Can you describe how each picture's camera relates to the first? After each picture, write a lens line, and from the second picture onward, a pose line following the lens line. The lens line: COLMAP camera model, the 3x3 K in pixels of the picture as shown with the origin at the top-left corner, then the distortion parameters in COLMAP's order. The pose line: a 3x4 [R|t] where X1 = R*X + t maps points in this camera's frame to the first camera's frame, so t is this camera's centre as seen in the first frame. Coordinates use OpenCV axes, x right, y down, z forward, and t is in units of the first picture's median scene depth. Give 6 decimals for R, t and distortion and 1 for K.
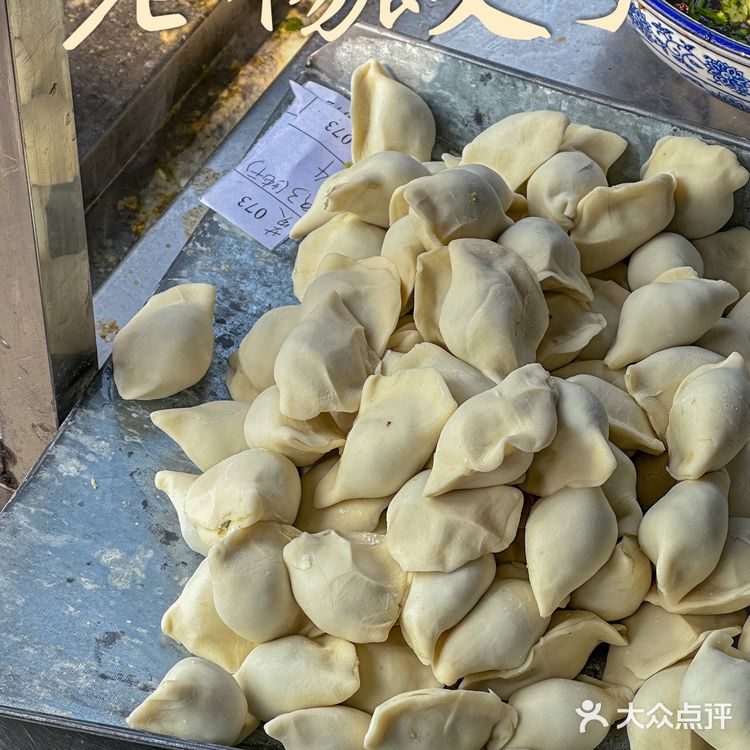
lens RADIAL K [[2386.8, 0, 375.0], [0, 2386.8, 375.0], [0, 0, 1]] dist [0.067890, -0.877988]
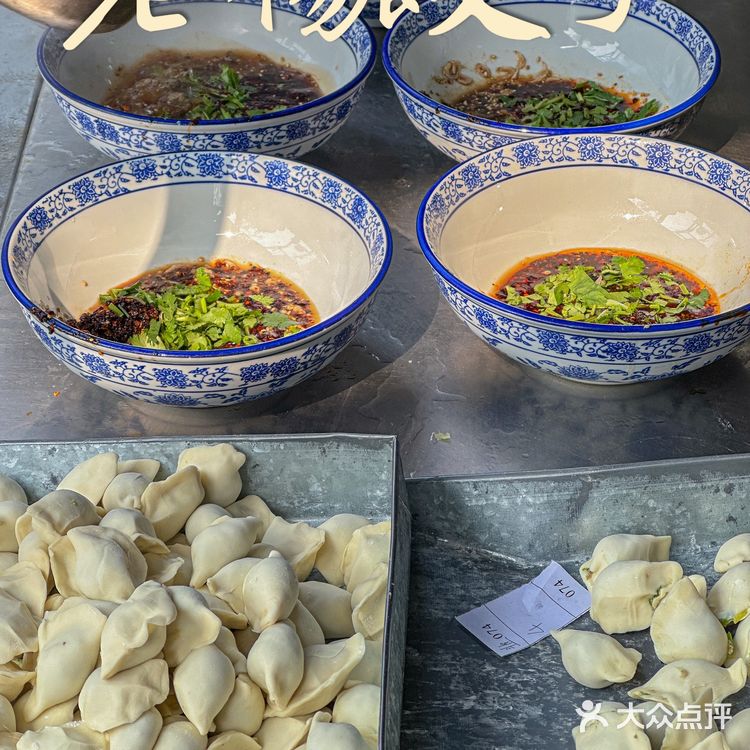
lens RADIAL K [[2386.8, 0, 375.0], [0, 2386.8, 375.0], [0, 0, 1]] dist [0.067890, -0.877988]
pose [[0.931655, -0.219432, 0.289602, -0.200551], [0.301045, 0.912466, -0.277089, 0.326595], [-0.203450, 0.345334, 0.916162, -0.428323]]
